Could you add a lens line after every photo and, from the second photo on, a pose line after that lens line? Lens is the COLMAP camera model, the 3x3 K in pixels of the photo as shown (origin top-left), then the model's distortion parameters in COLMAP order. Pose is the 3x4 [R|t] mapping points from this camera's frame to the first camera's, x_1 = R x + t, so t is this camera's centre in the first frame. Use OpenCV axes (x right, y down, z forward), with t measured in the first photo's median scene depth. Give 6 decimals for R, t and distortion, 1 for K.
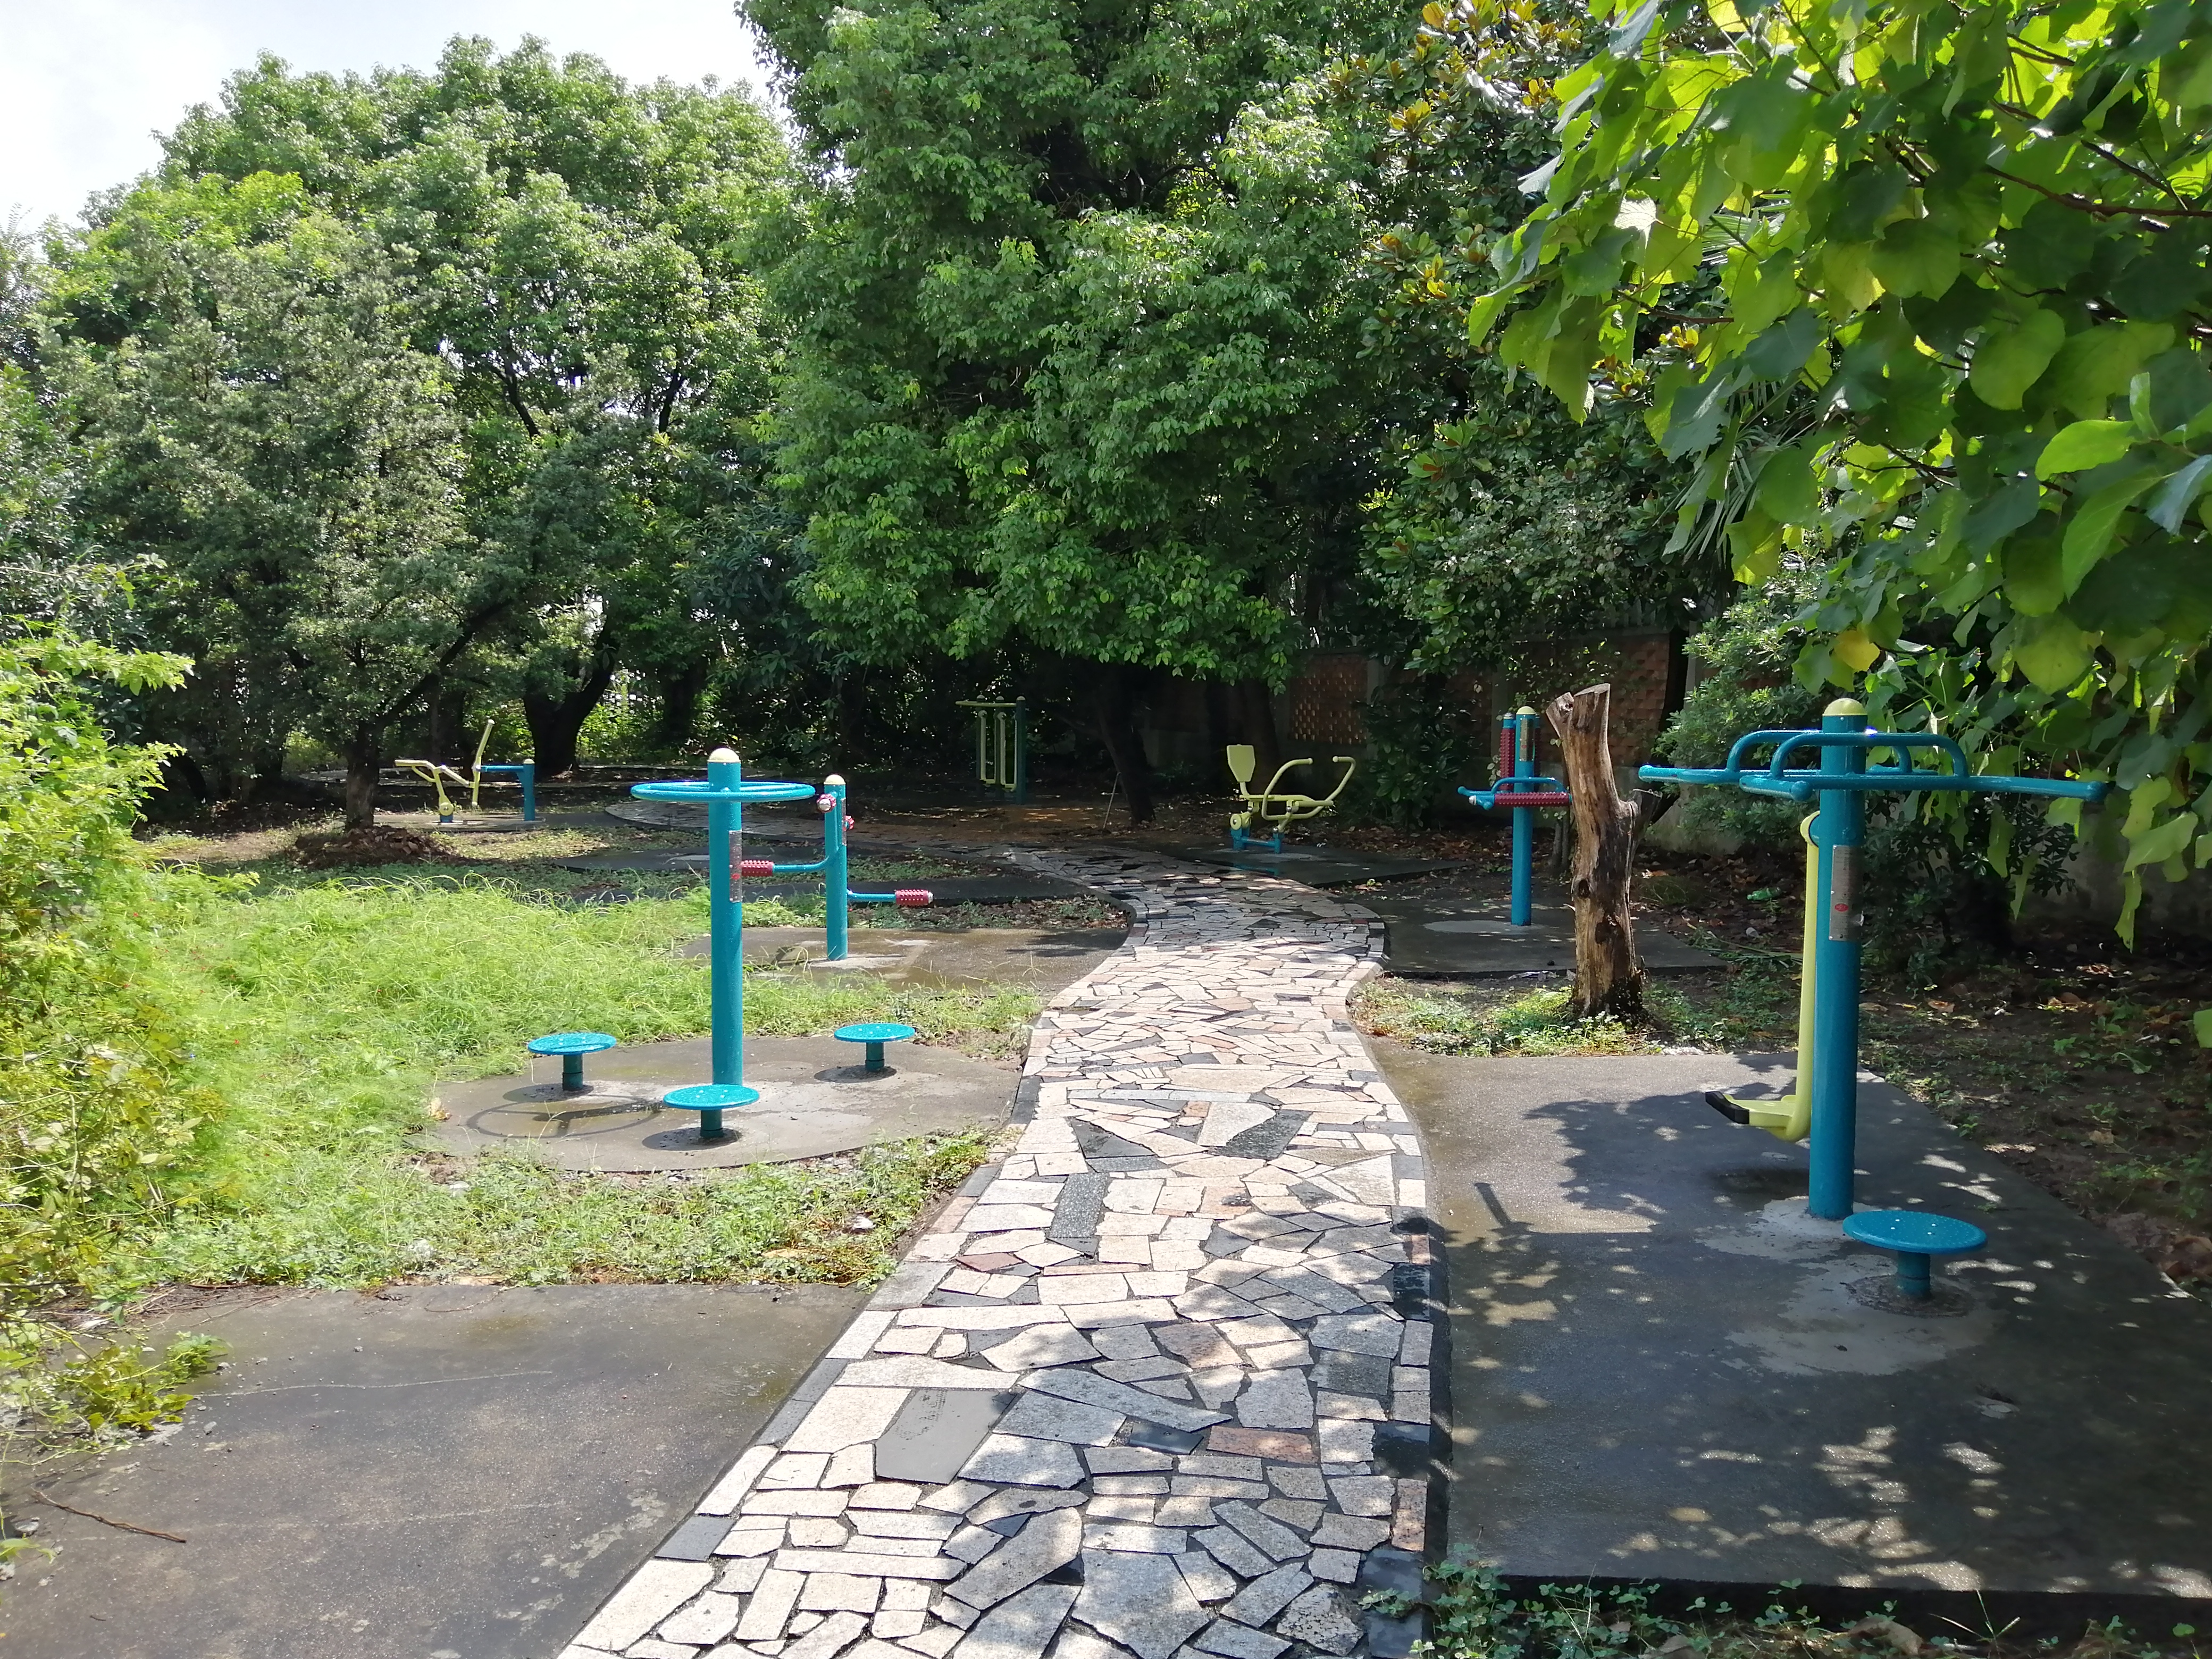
lens RADIAL K [[1703.2, 0, 1099.2], [0, 1703.2, 830.4], [0, 0, 1]] dist [-0.001074, -0.006637]
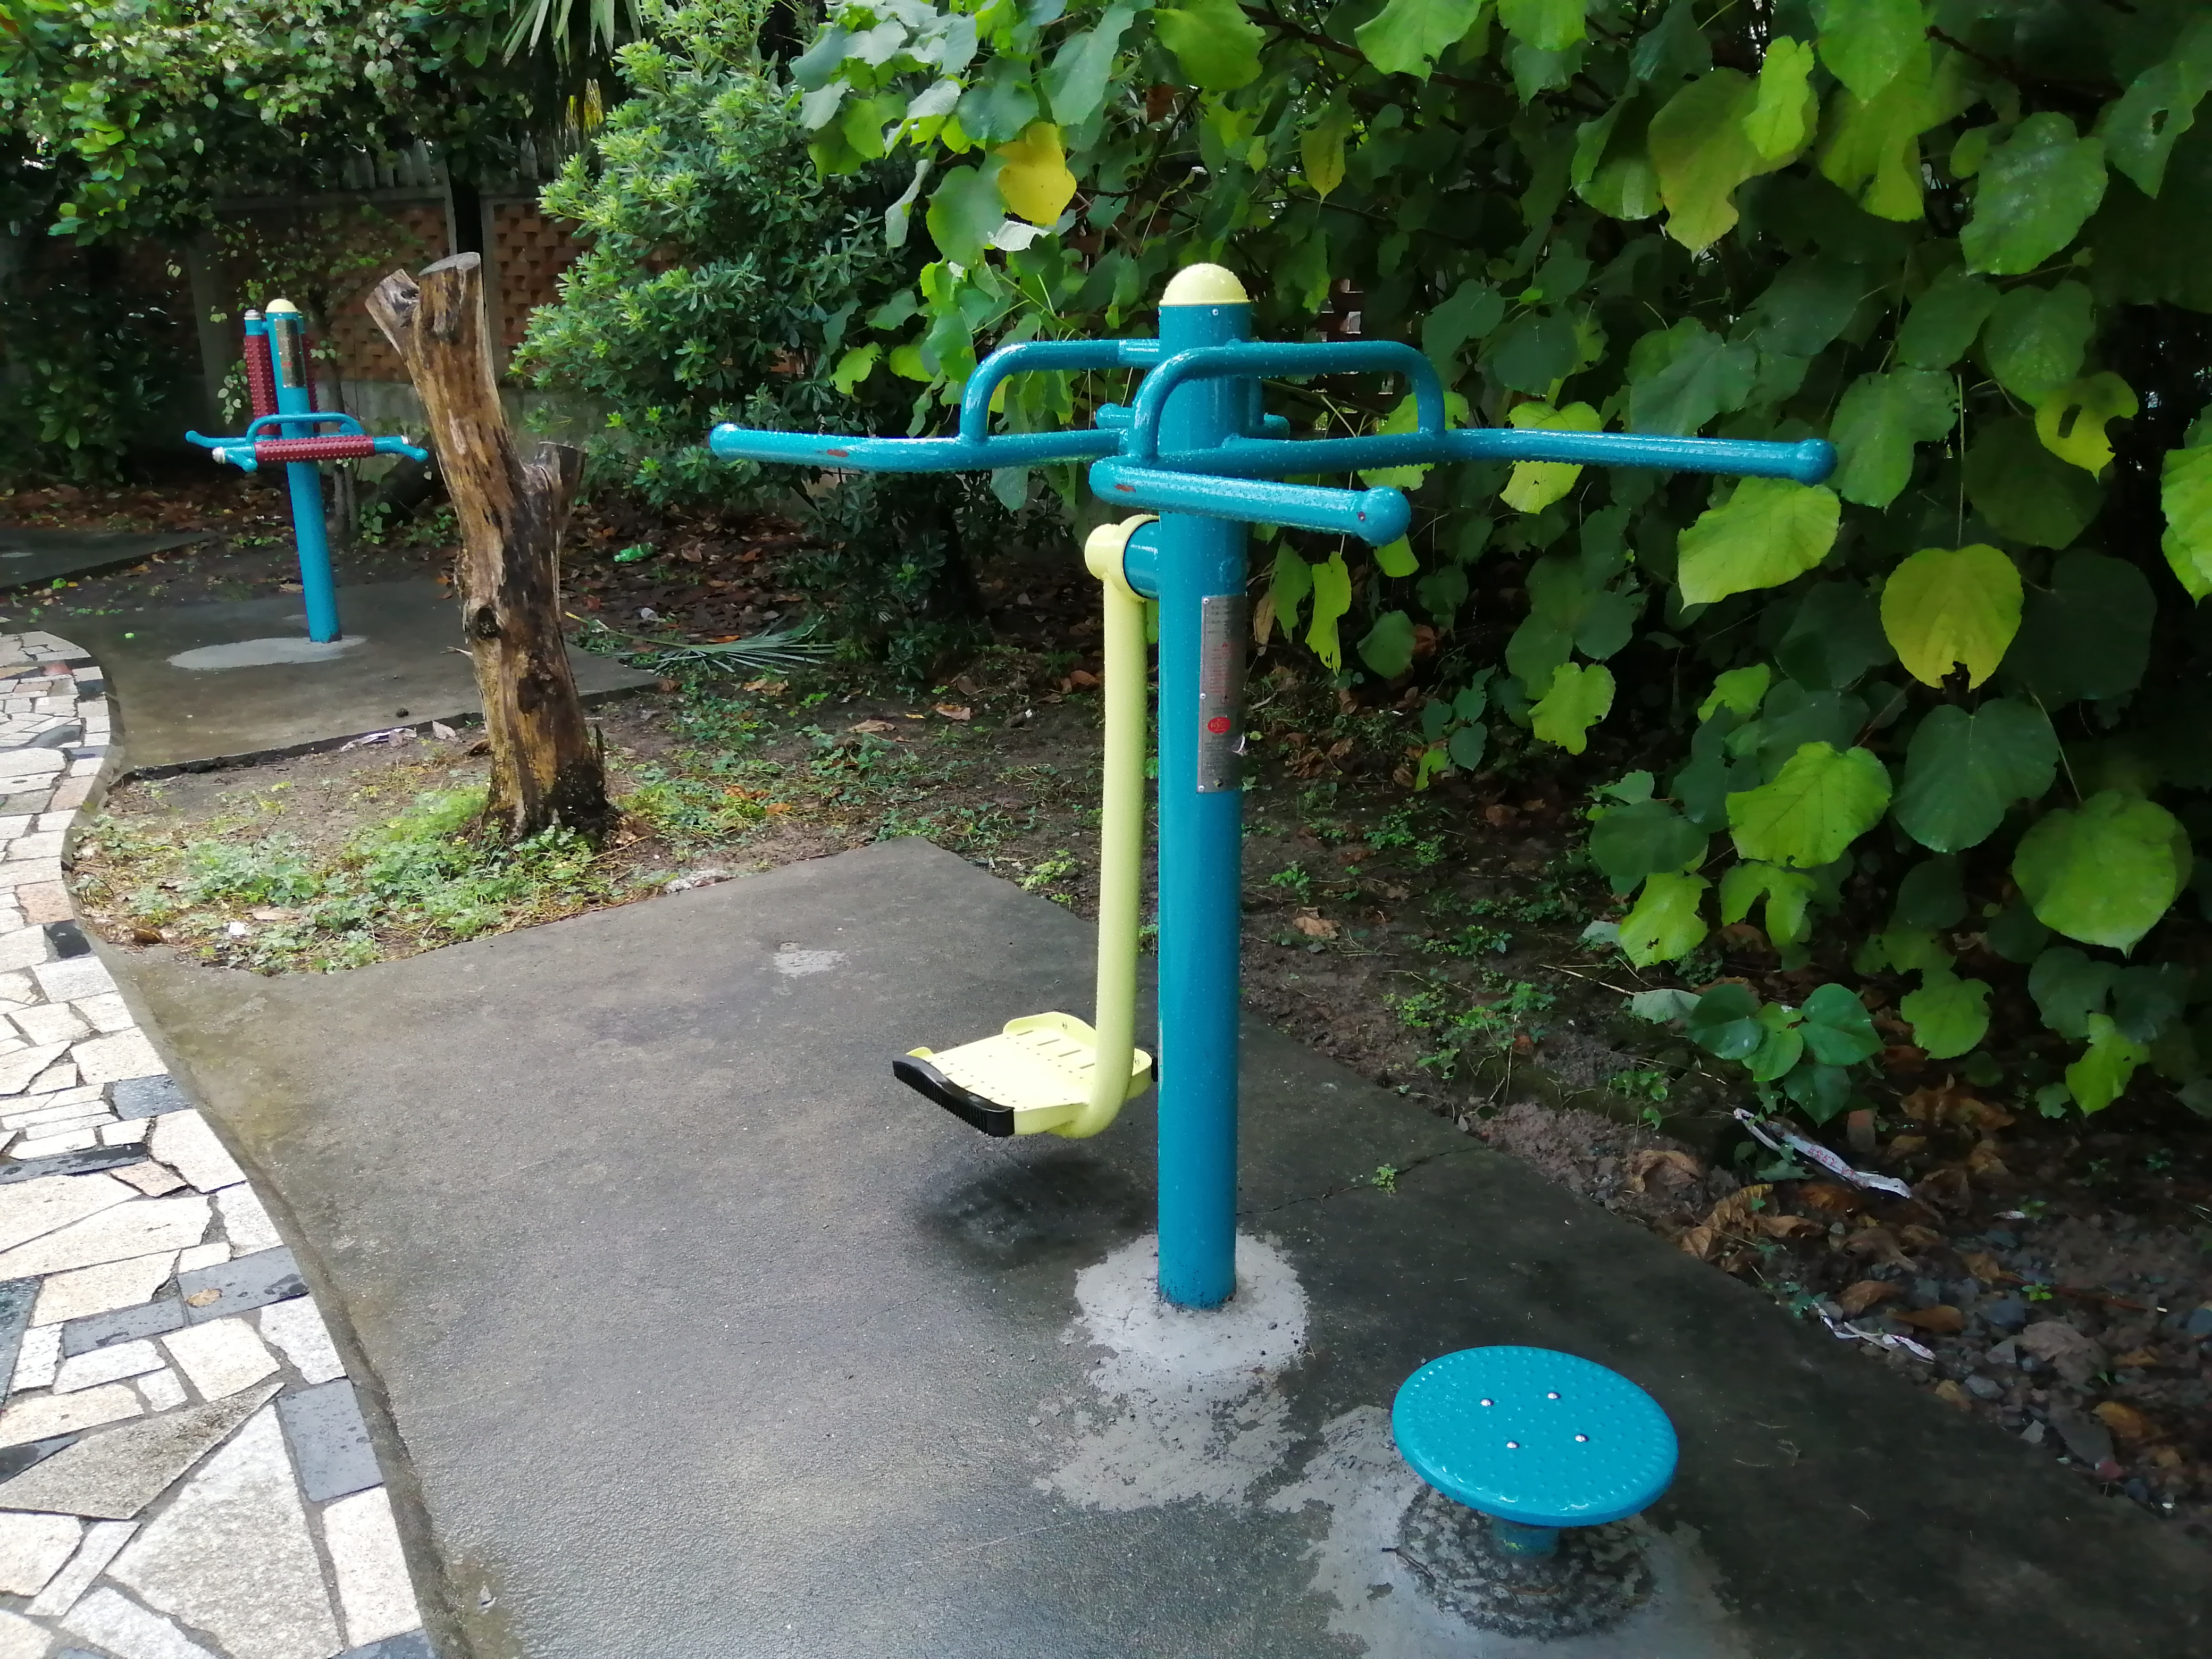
lens RADIAL K [[1703.2, 0, 1091.5], [0, 1703.2, 851.1], [0, 0, 1]] dist [-0.001074, -0.006637]
pose [[0.762214, -0.202633, 0.614792, 0.067400], [0.051884, 0.965811, 0.254003, -0.027215], [-0.645242, -0.161707, 0.746668, 0.412892]]
